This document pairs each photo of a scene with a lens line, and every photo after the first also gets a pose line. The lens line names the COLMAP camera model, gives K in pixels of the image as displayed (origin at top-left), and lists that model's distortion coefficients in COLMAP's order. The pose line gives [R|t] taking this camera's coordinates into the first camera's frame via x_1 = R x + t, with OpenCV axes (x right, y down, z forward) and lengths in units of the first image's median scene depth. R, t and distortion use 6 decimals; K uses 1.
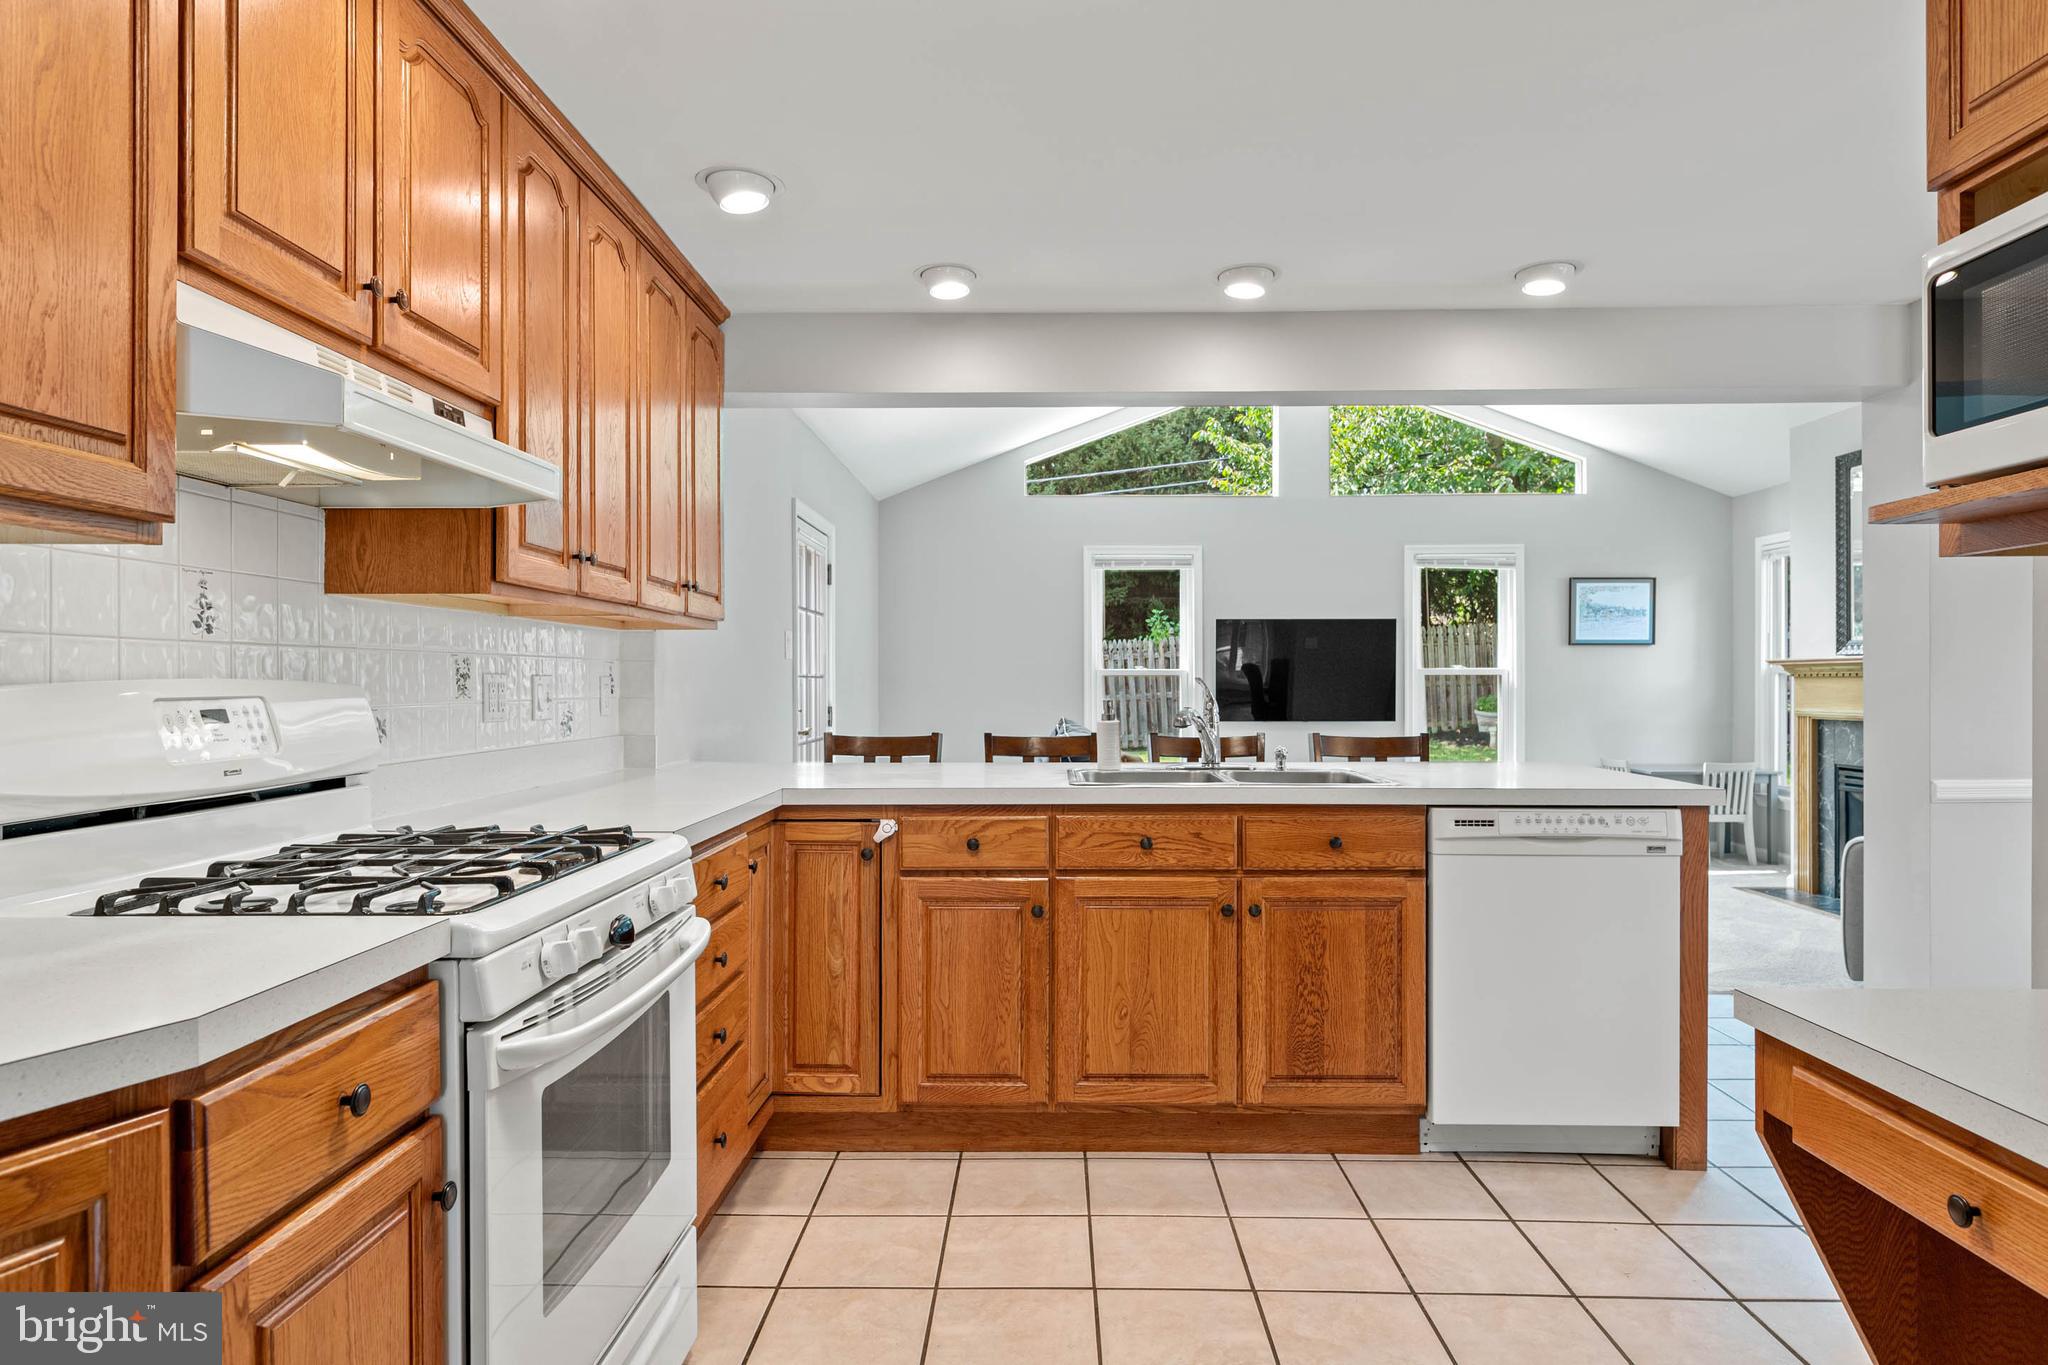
lens RADIAL K [[1175.0, 0, 1039.1], [0, 1175.0, 684.9], [0, 0, 1]] dist [-0.000388, 0.000913]
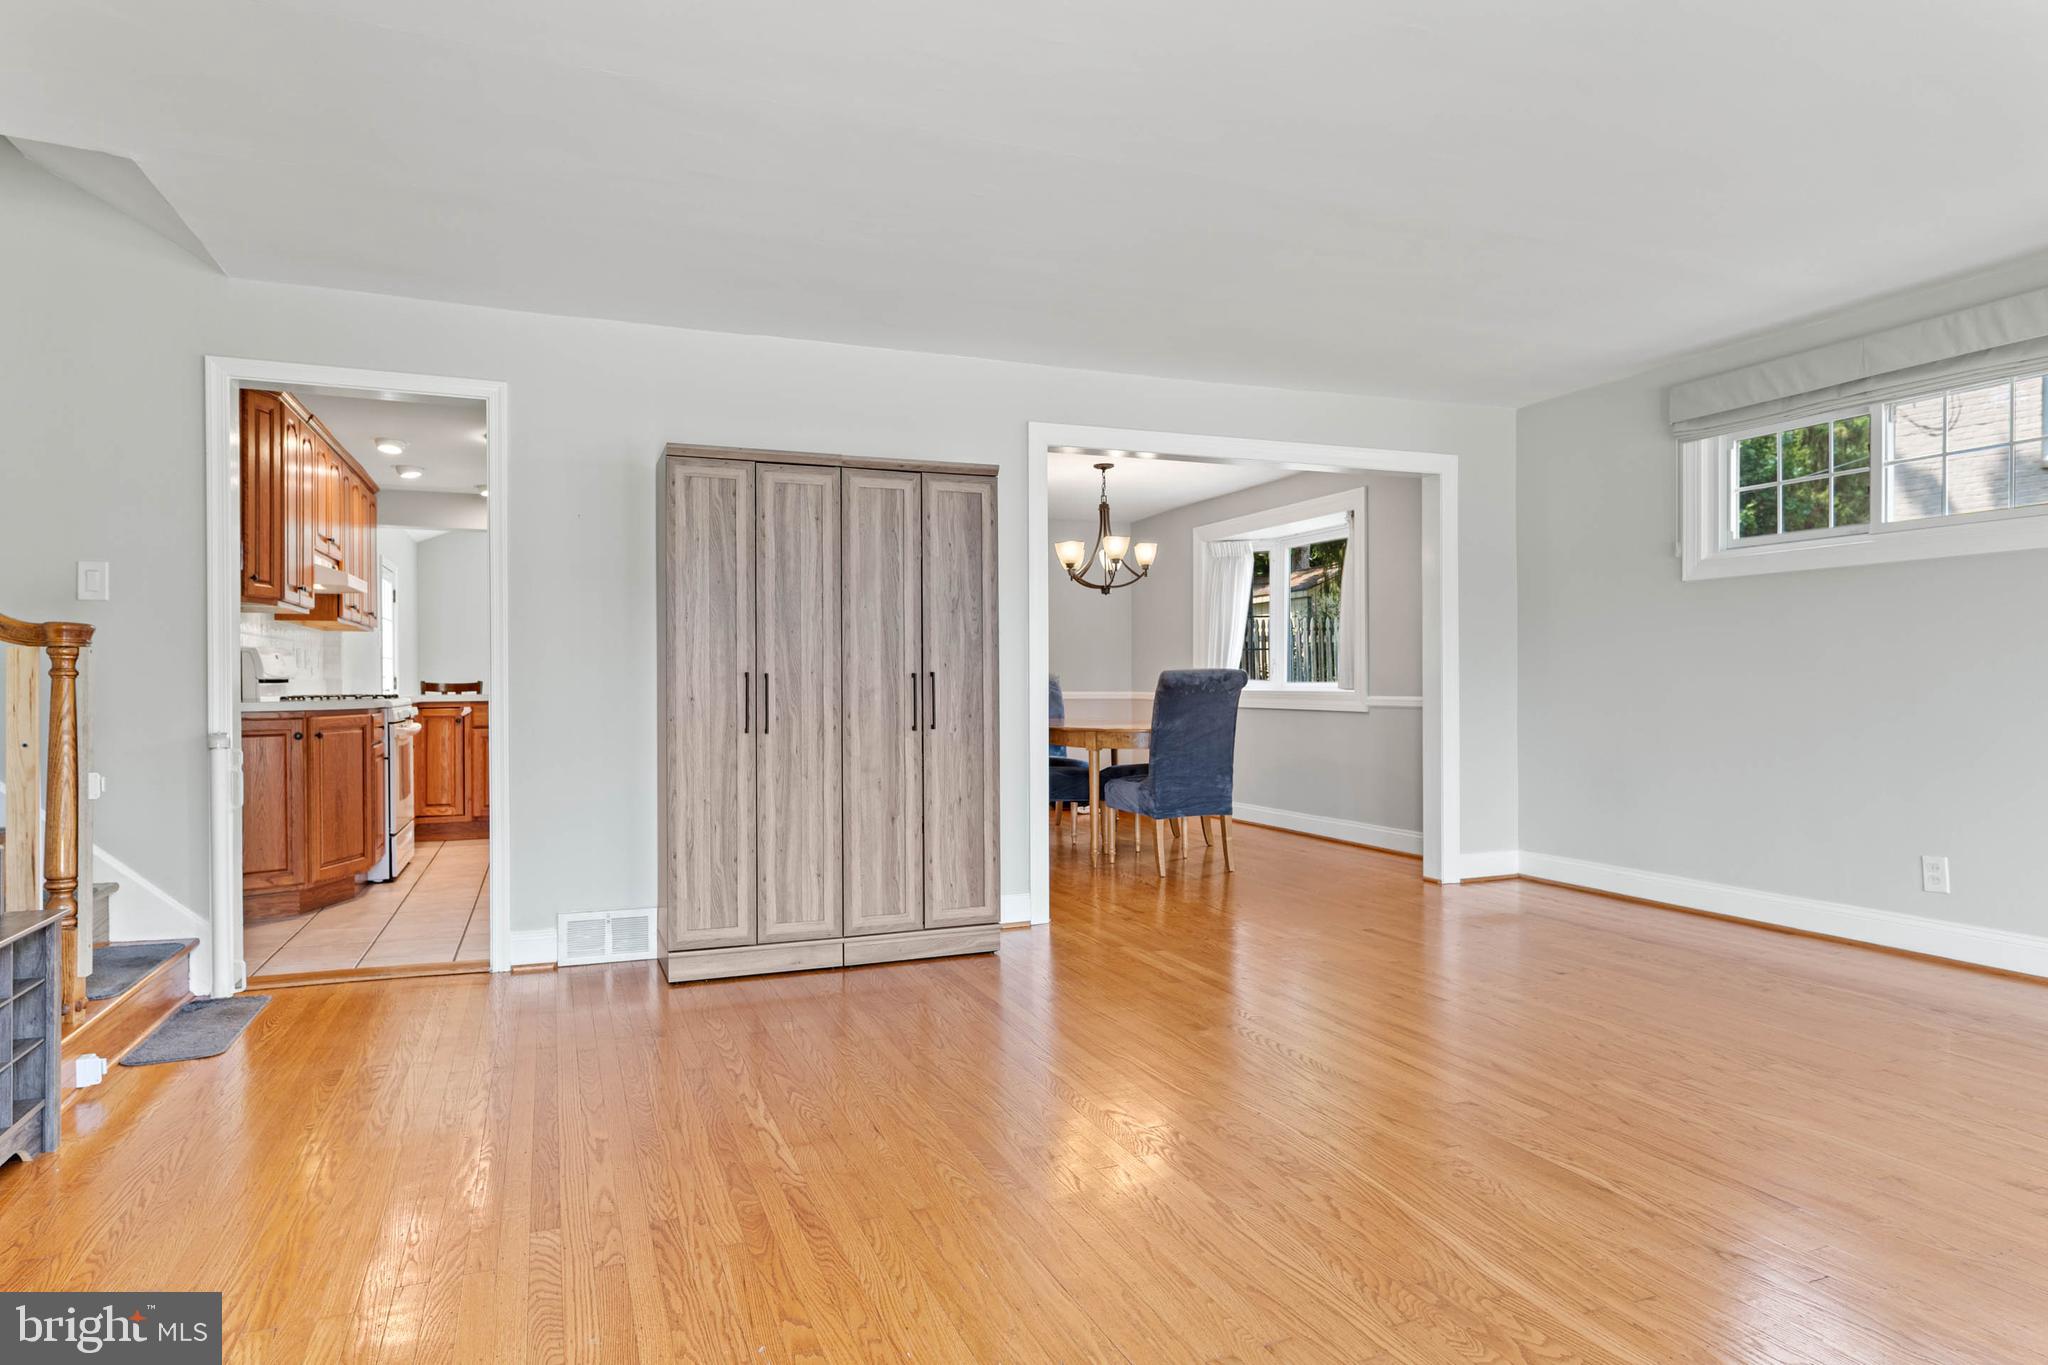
lens RADIAL K [[1173.8, 0, 1023.6], [0, 1173.8, 686.2], [0, 0, 1]] dist [-0.000556, 0.000786]
pose [[0.925375, -0.005028, 0.379020, 0.021914], [0.004833, 0.999987, 0.001467, 0.062355], [-0.379022, 0.000474, 0.925387, -1.621519]]
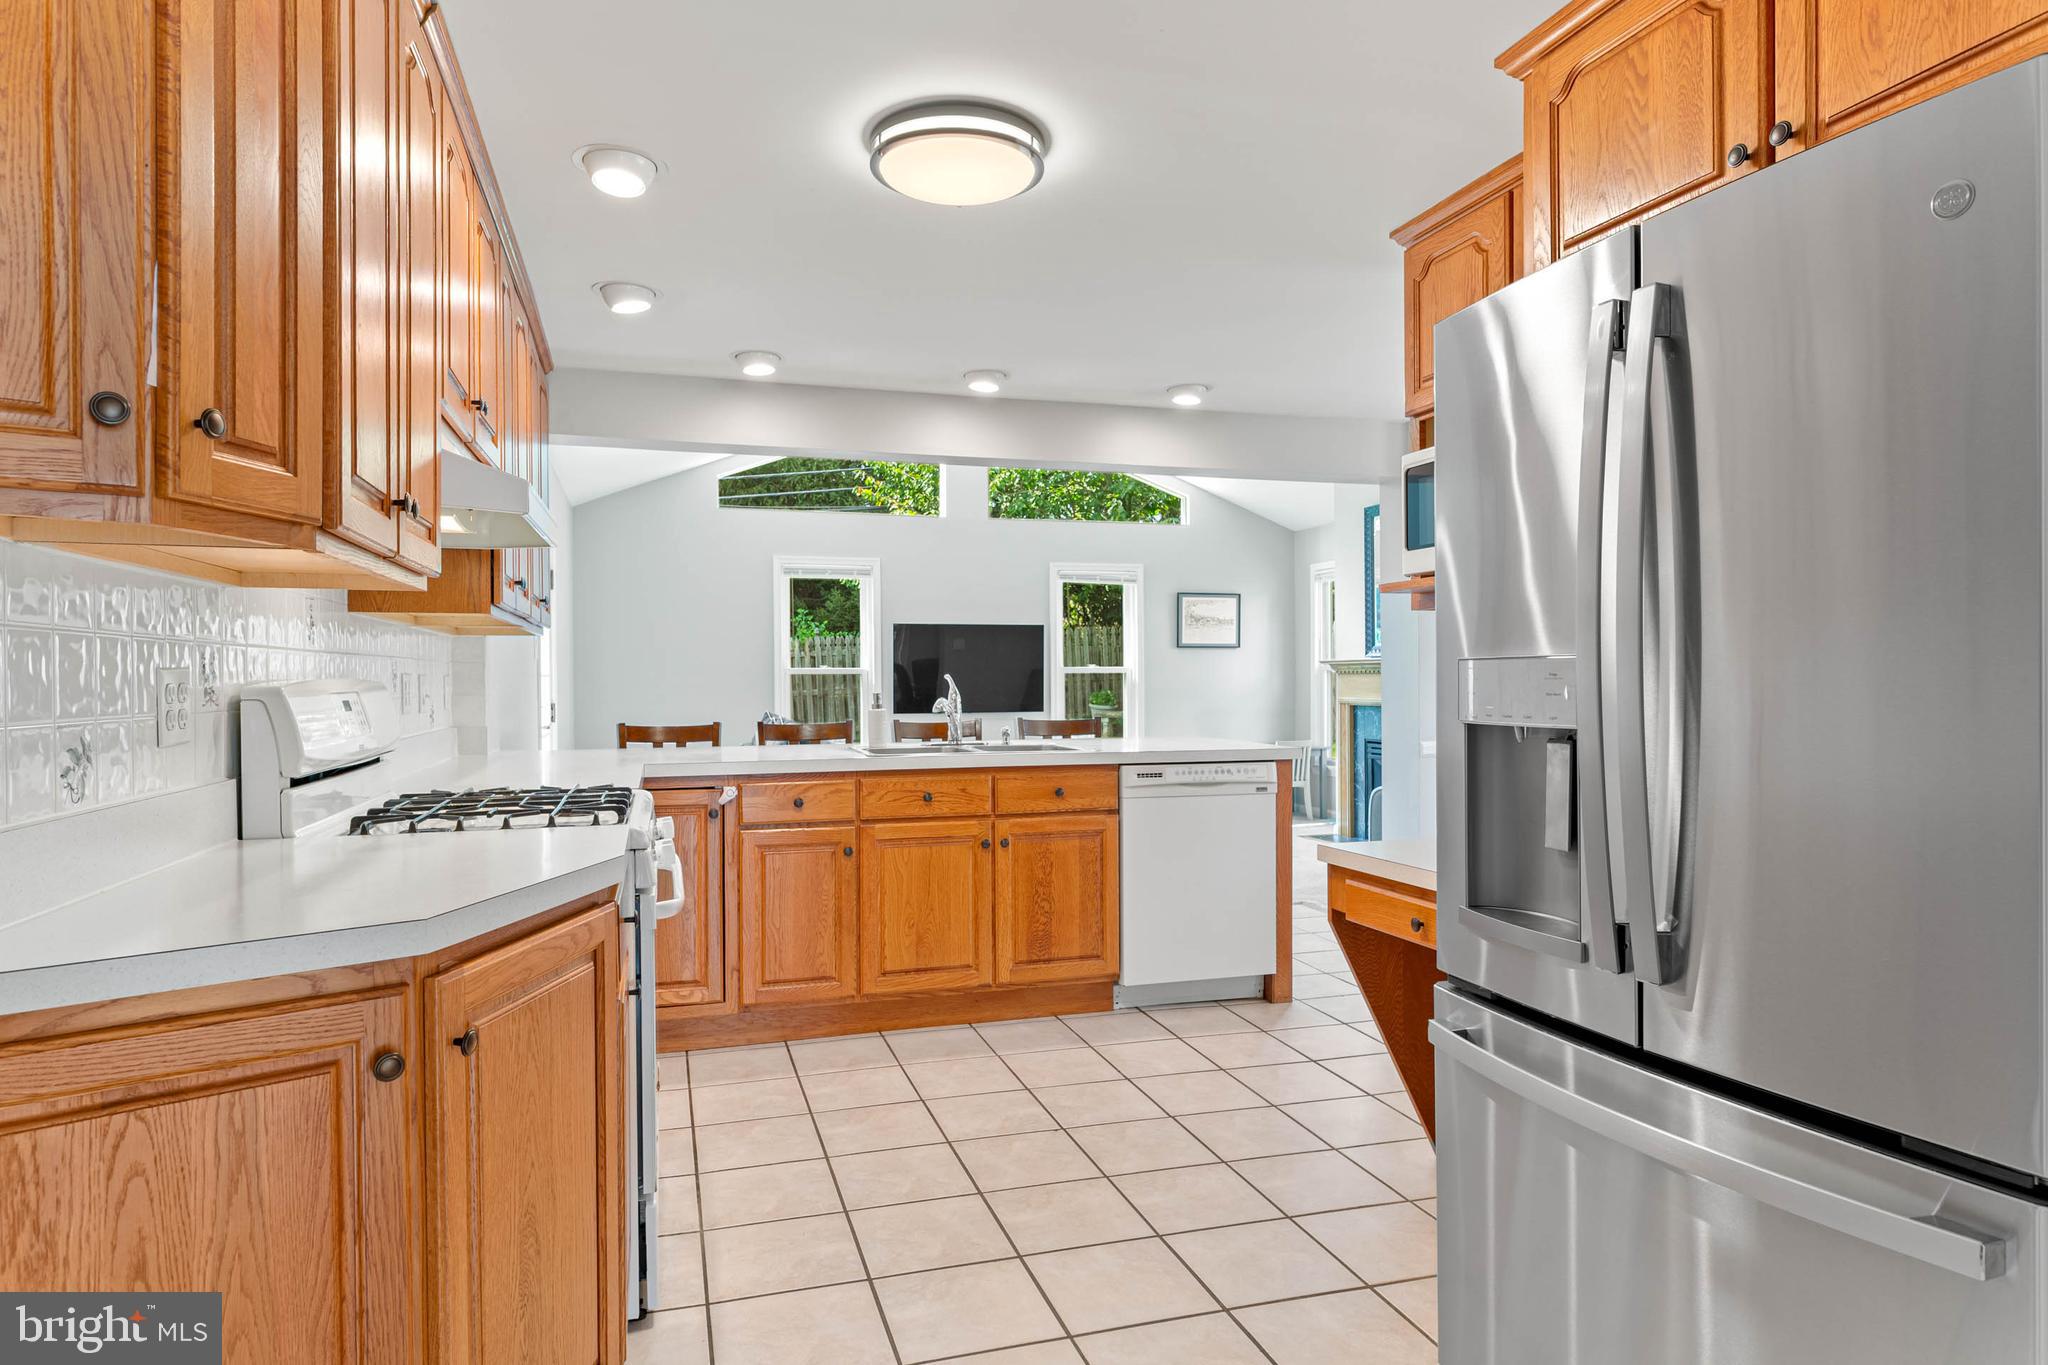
lens RADIAL K [[1173.8, 0, 1023.6], [0, 1173.8, 686.2], [0, 0, 1]] dist [-0.000556, 0.000786]
pose [[0.951543, -0.006004, 0.307456, -0.191507], [0.005119, 0.999980, 0.003684, 0.001566], [-0.307472, -0.001932, 0.951555, -0.283113]]
